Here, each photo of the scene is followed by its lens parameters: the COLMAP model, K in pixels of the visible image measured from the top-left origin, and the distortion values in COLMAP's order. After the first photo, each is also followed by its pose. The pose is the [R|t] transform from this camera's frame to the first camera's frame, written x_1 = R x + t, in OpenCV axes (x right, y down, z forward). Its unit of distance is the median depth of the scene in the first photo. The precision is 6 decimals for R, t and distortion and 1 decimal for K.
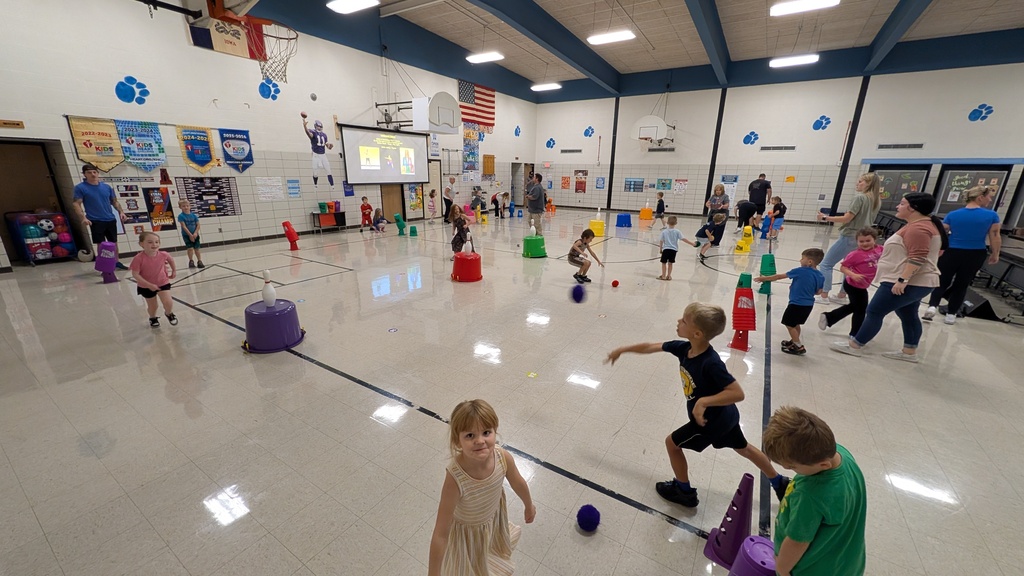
lens RADIAL K [[382.9, 0, 514.4], [0, 382.9, 287.8], [0, 0, 1]] dist [-0.000725, -0.000013]
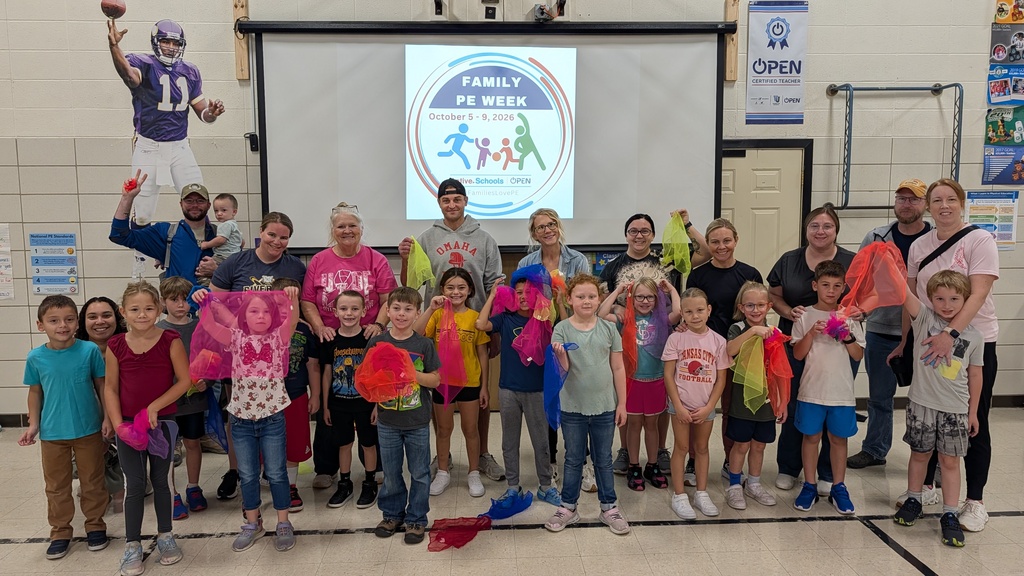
lens RADIAL K [[740.7, 0, 512.4], [0, 740.7, 290.8], [0, 0, 1]] dist [0.009818, 0.000741]
pose [[0.571026, 0.063295, -0.818489, 0.062581], [-0.224533, 0.971048, -0.081555, -0.256344], [0.789630, 0.230347, 0.568705, 0.907741]]
